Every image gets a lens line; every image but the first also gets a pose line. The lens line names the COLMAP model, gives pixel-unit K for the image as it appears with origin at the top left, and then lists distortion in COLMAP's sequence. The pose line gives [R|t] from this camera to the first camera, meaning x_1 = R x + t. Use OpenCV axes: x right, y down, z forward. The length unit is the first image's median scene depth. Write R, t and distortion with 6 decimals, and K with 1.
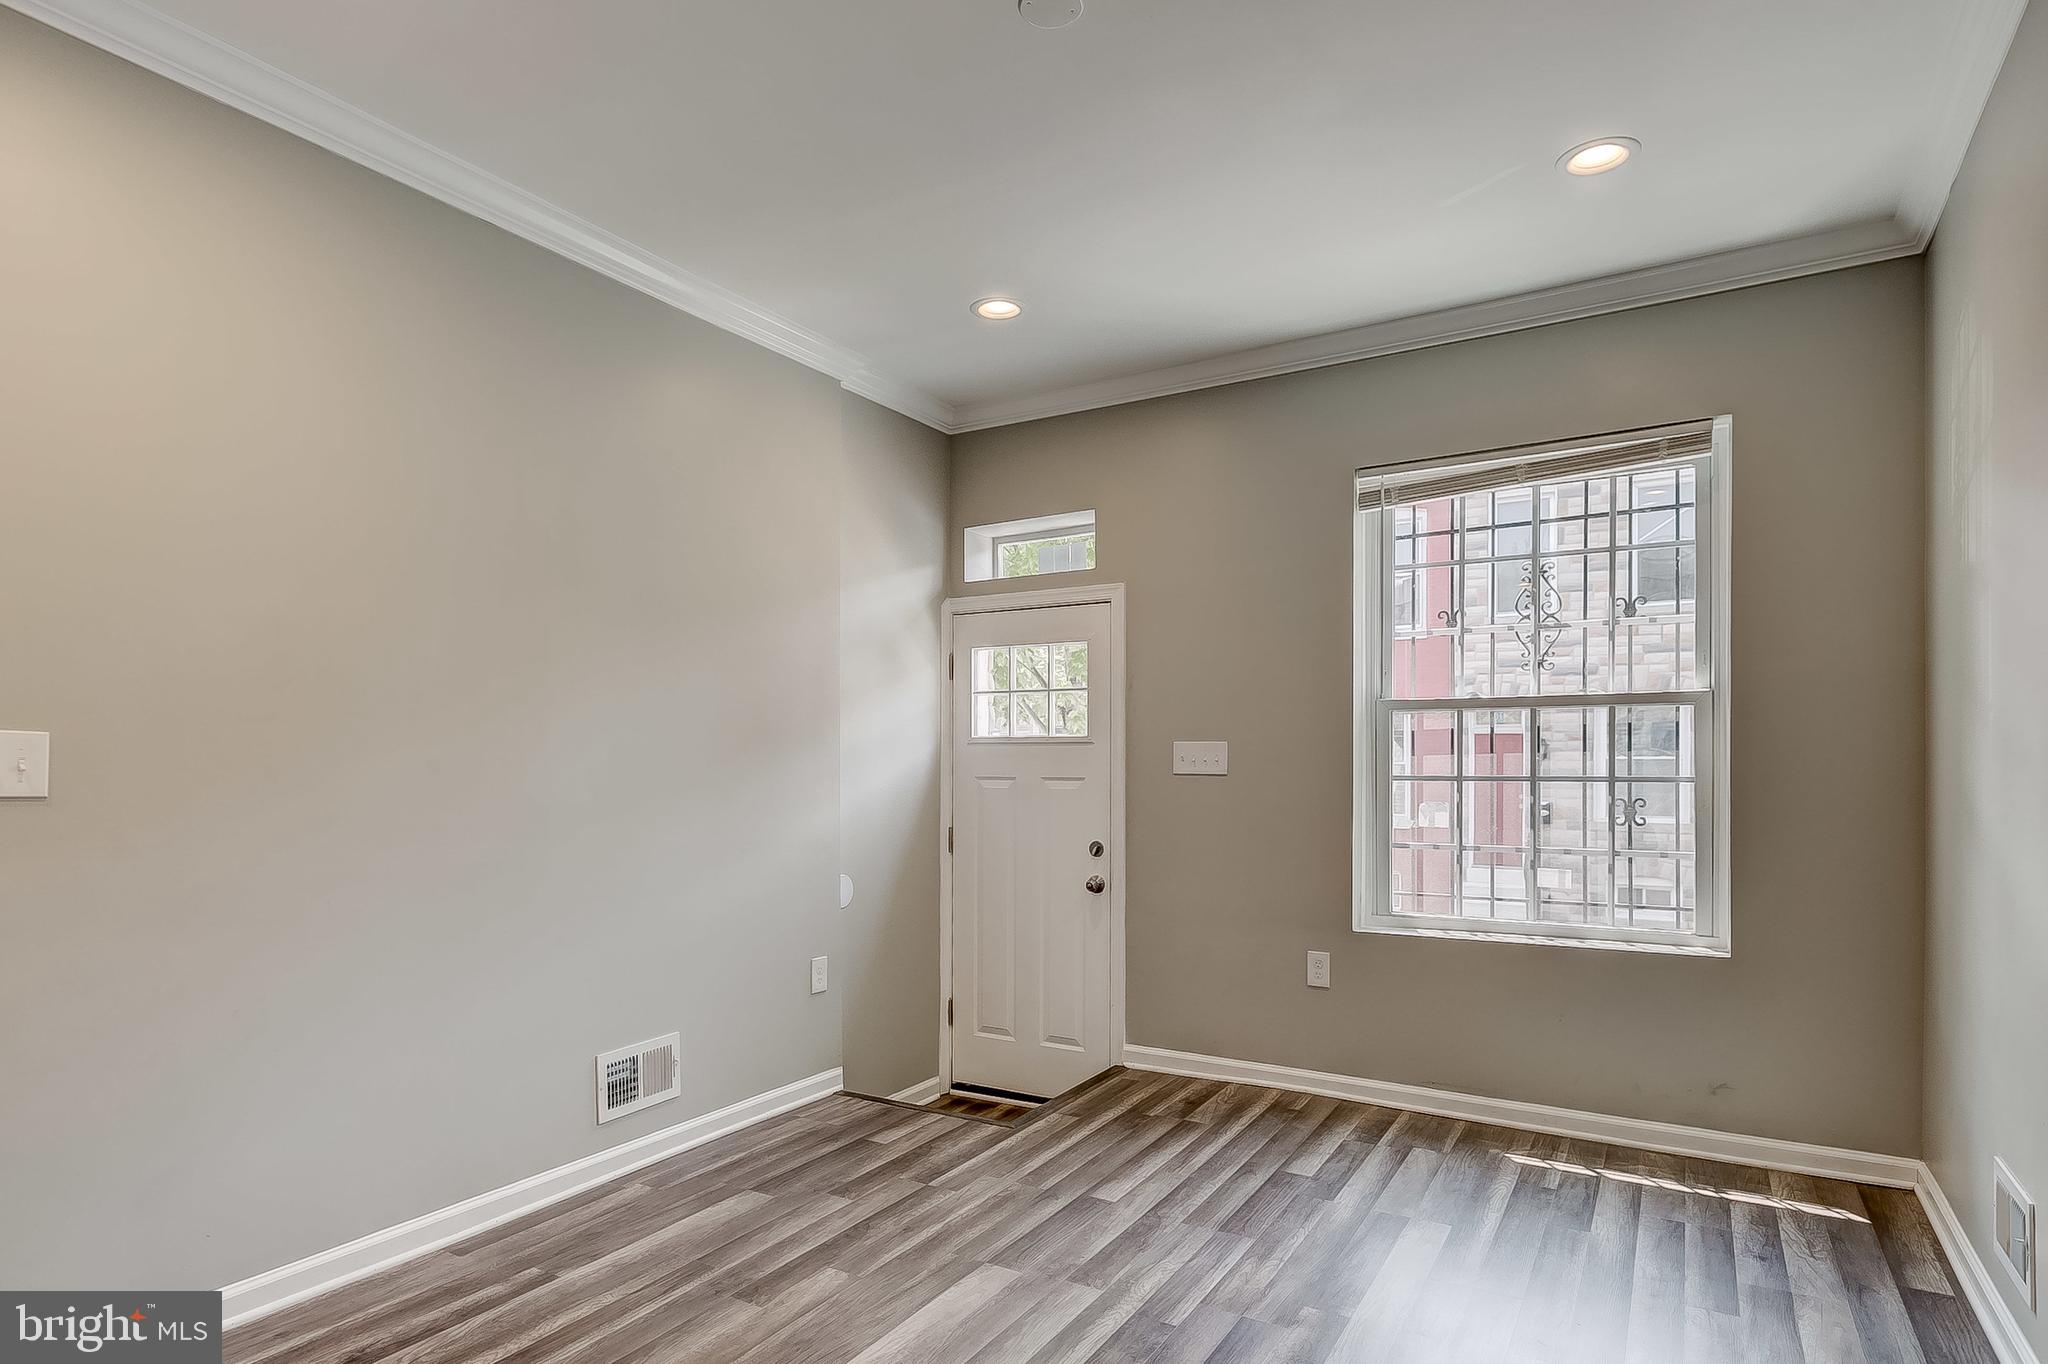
lens RADIAL K [[1089.0, 0, 1035.4], [0, 1089.0, 764.2], [0, 0, 1]] dist [0.001585, -0.000950]
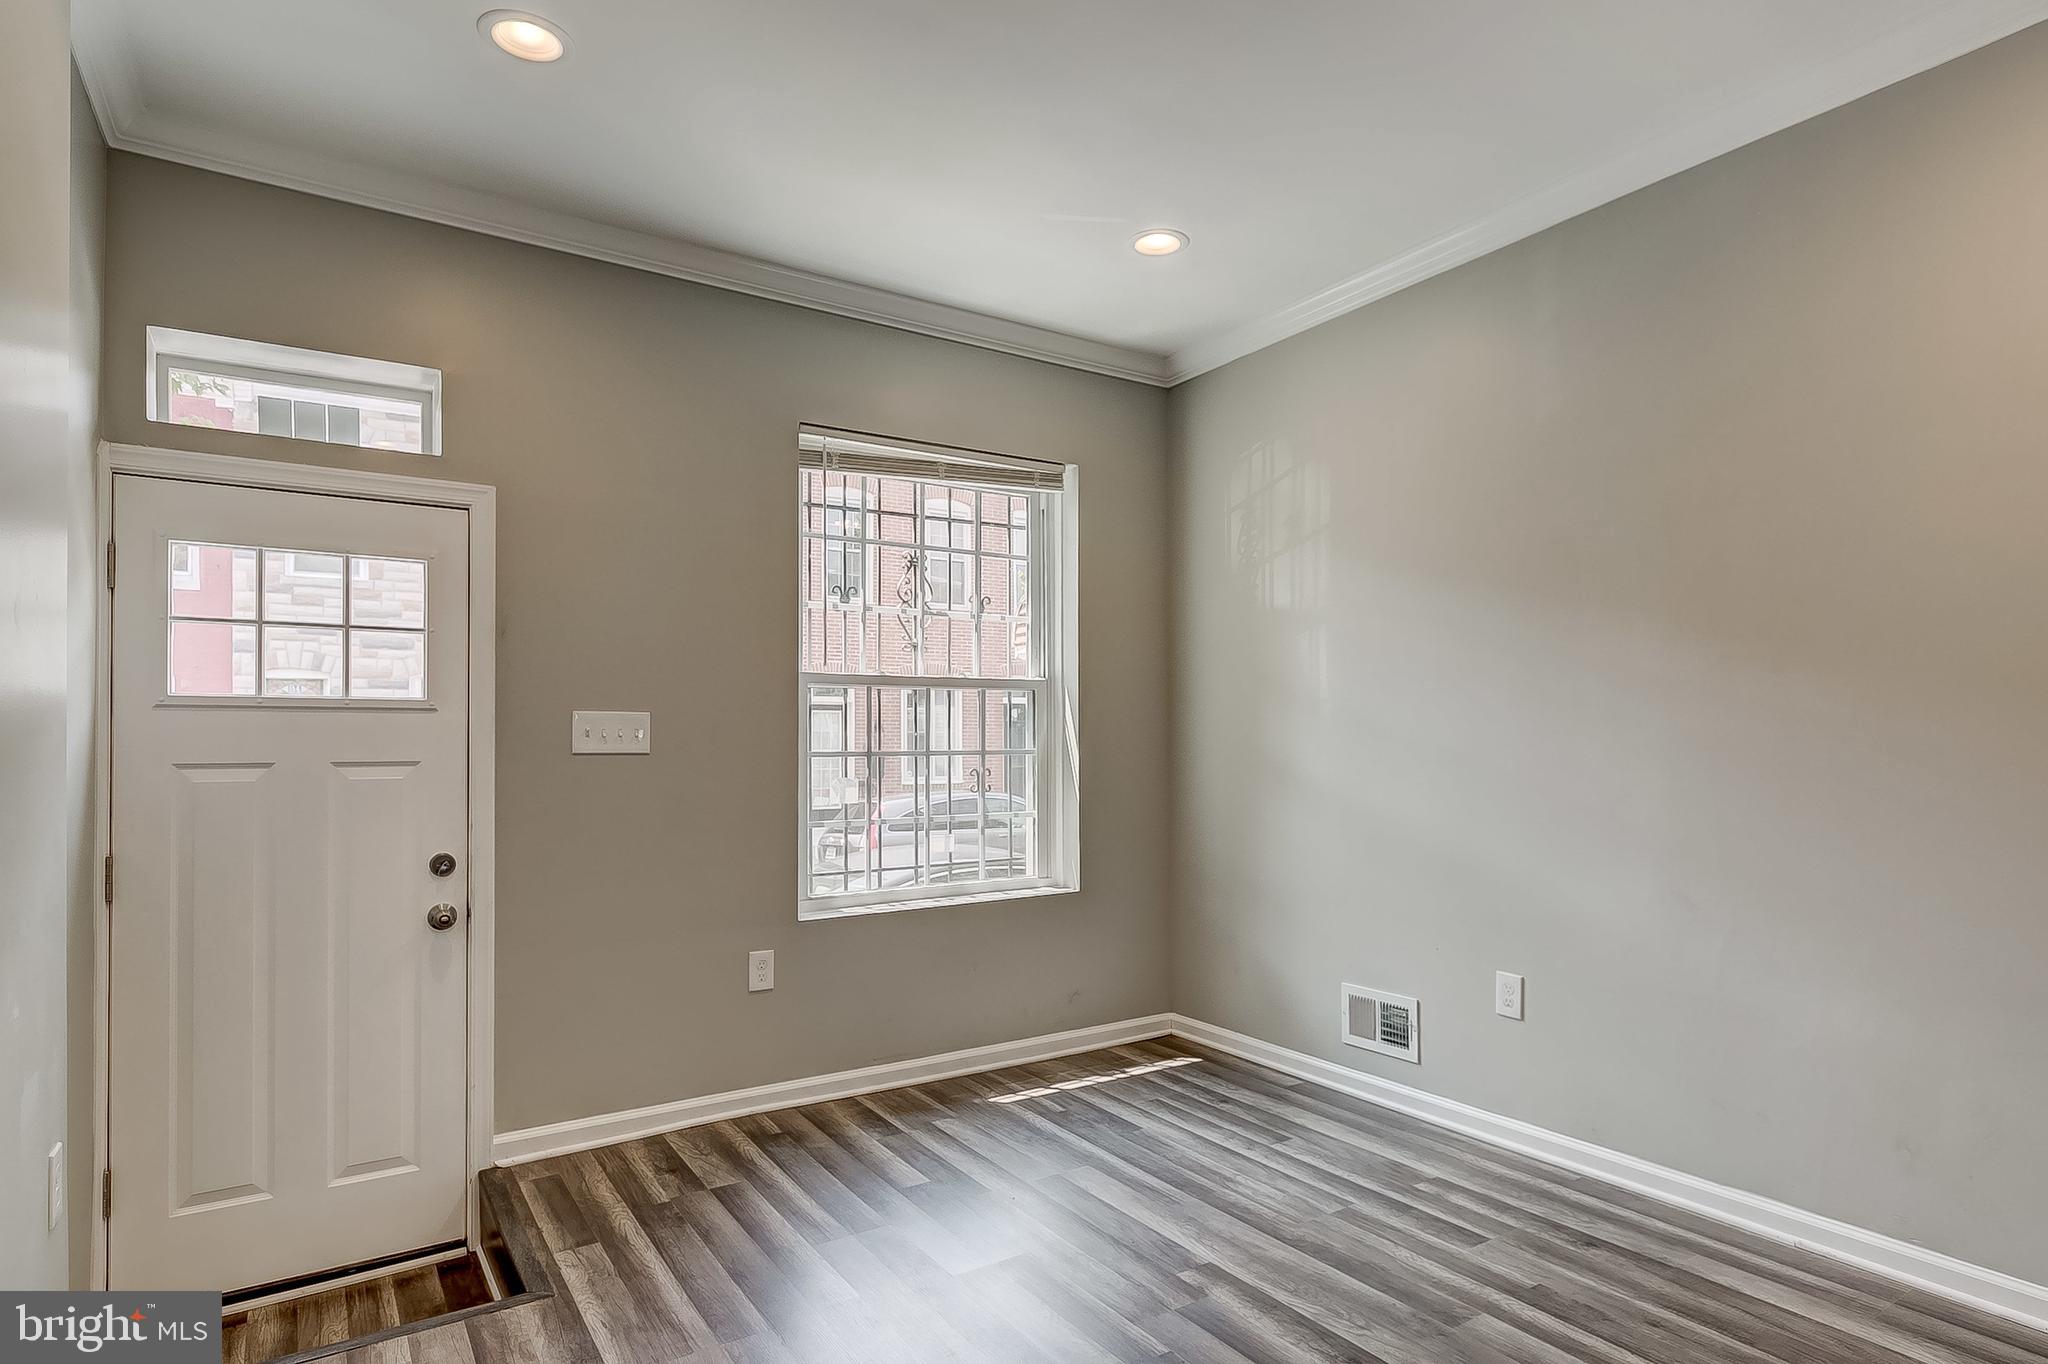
lens RADIAL K [[1089.0, 0, 1019.2], [0, 1089.0, 728.8], [0, 0, 1]] dist [0.001585, -0.000950]
pose [[0.441396, 0.006689, 0.897287, -0.454661], [0.002461, 0.999959, -0.008665, -0.000988], [-0.897309, 0.006033, 0.441362, 0.424099]]
